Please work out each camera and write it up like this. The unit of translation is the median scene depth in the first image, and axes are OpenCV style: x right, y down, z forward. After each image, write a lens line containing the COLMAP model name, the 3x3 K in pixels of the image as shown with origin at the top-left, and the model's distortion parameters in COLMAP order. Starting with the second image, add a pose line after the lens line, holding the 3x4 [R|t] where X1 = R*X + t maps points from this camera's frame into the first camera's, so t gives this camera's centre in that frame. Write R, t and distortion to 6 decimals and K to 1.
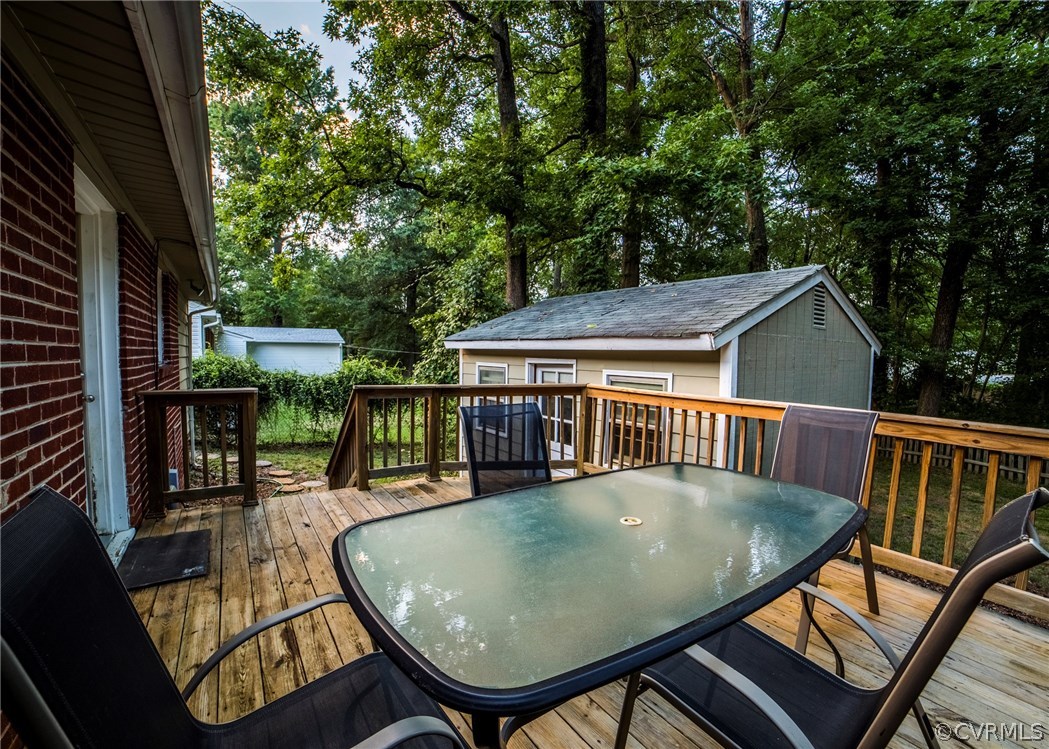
lens RADIAL K [[465.7, 0, 525.2], [0, 465.7, 386.5], [0, 0, 1]] dist [-0.128244, 0.044724]
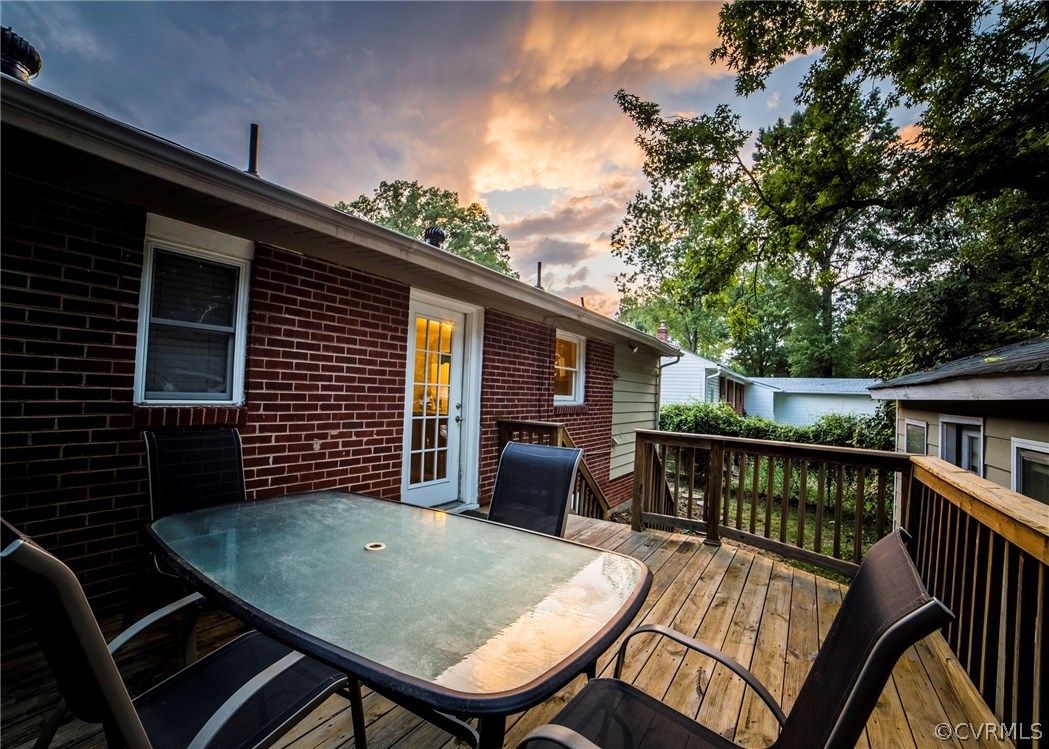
lens RADIAL K [[465.7, 0, 525.2], [0, 465.7, 386.5], [0, 0, 1]] dist [-0.128244, 0.044724]
pose [[0.373422, -0.013040, -0.927570, 0.292039], [-0.094676, 0.994144, -0.052091, -0.011113], [0.922818, 0.107270, 0.370001, 0.195611]]
